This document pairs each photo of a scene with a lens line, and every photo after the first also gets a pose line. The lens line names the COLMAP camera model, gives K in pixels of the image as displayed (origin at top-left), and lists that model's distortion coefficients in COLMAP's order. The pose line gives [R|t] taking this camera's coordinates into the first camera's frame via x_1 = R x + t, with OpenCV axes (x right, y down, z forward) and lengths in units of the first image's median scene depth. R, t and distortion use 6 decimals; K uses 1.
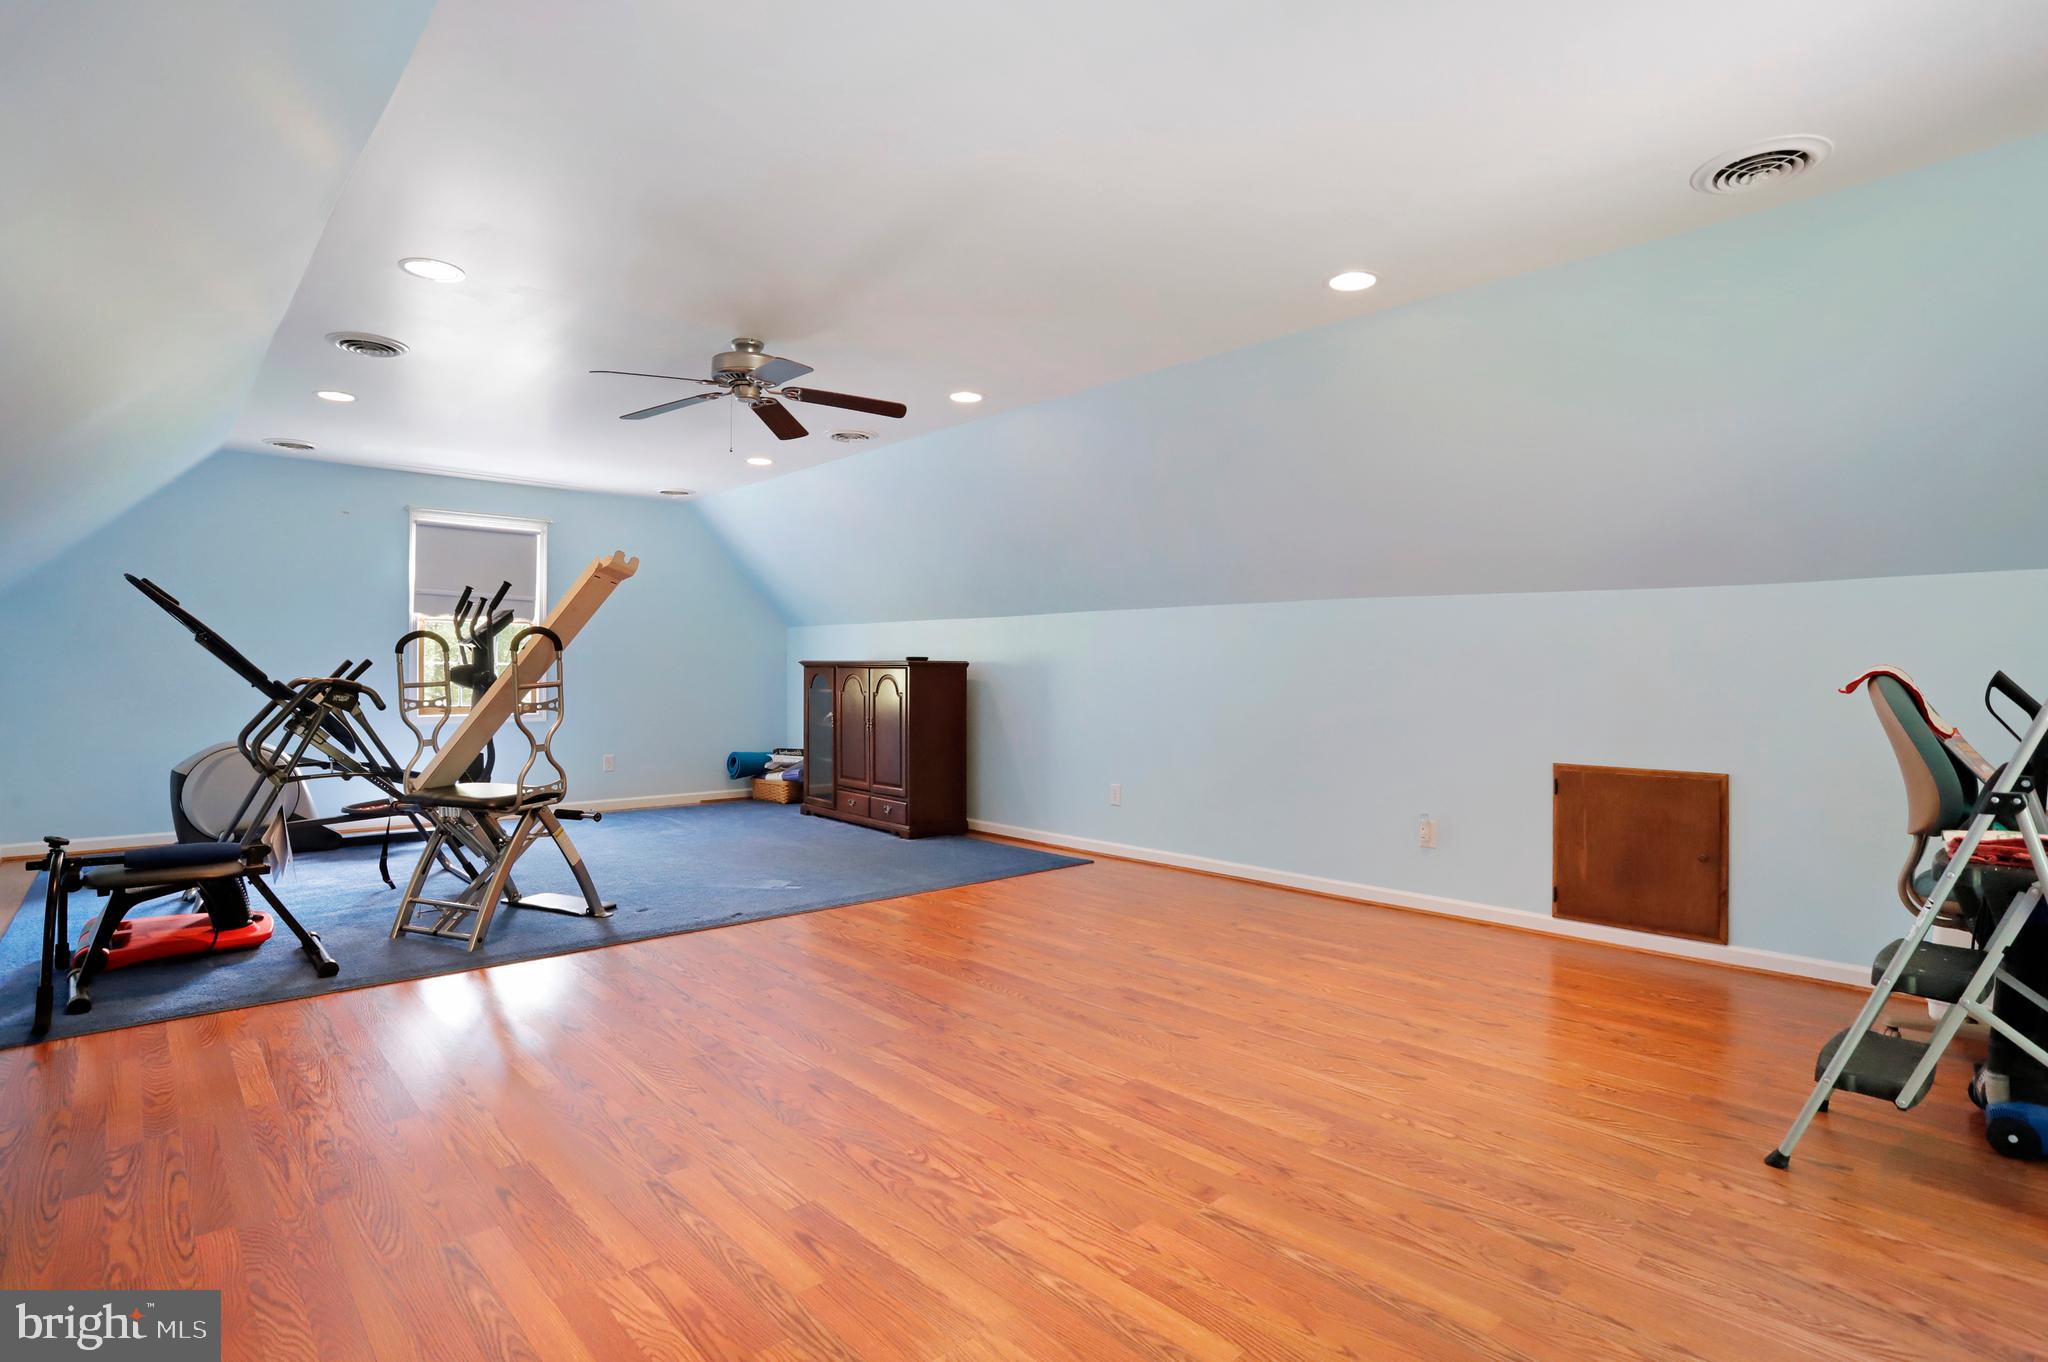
lens RADIAL K [[1012.3, 0, 1024.0], [0, 1012.3, 681.0], [0, 0, 1]] dist [-0.080026, 0.029032]
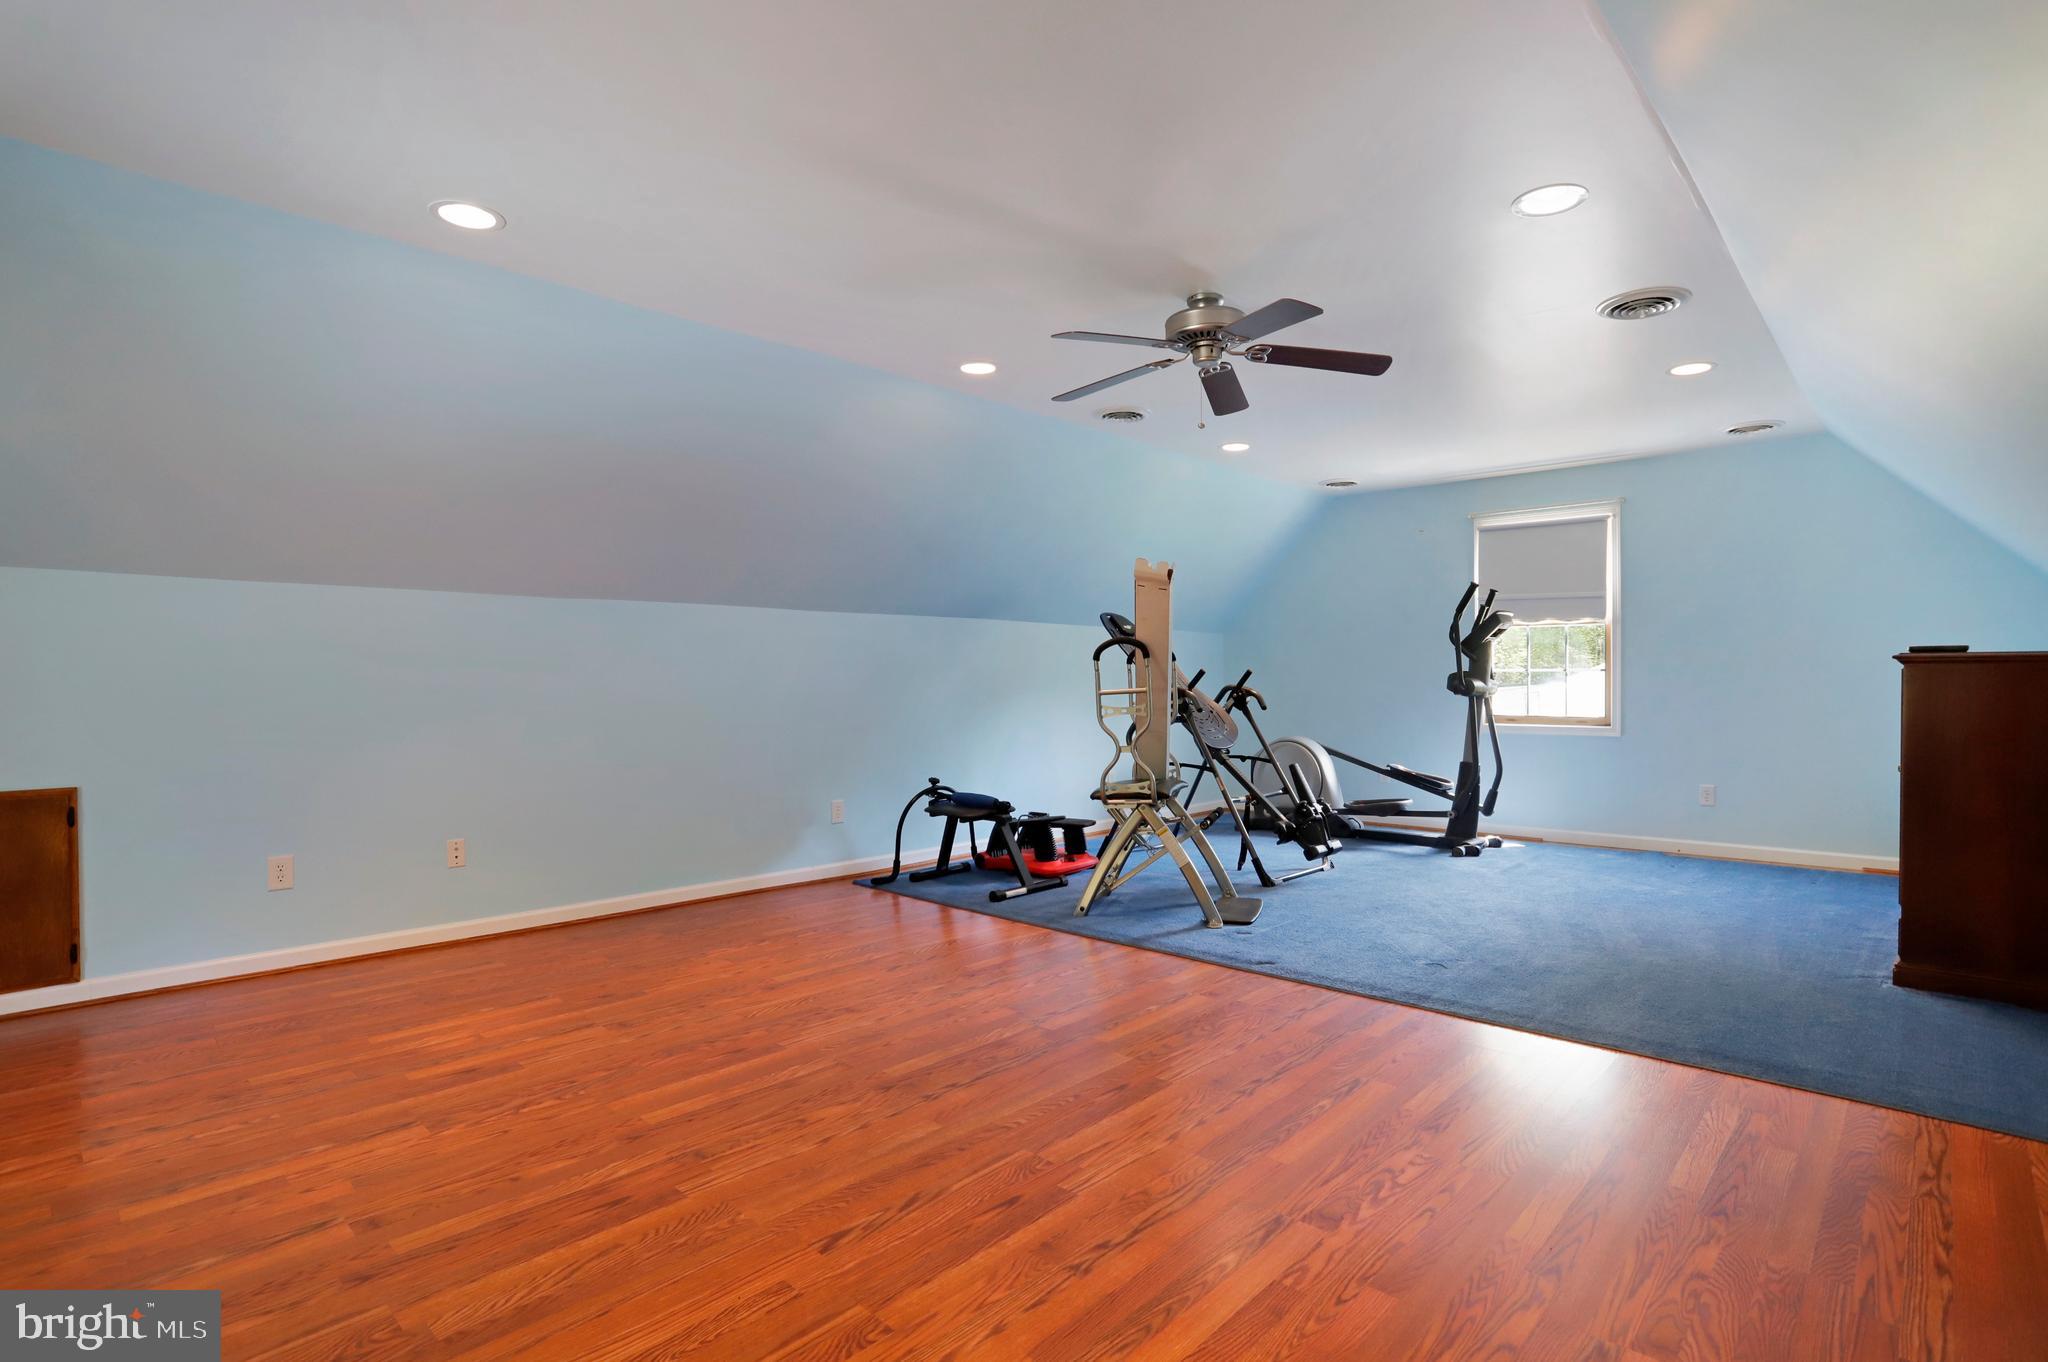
lens RADIAL K [[1012.3, 0, 1024.0], [0, 1012.3, 681.0], [0, 0, 1]] dist [-0.080026, 0.029032]
pose [[0.073882, -0.003000, -0.997262, 0.905883], [-0.009522, 0.999948, -0.003714, 0.001688], [0.997221, 0.009771, 0.073850, 1.224122]]
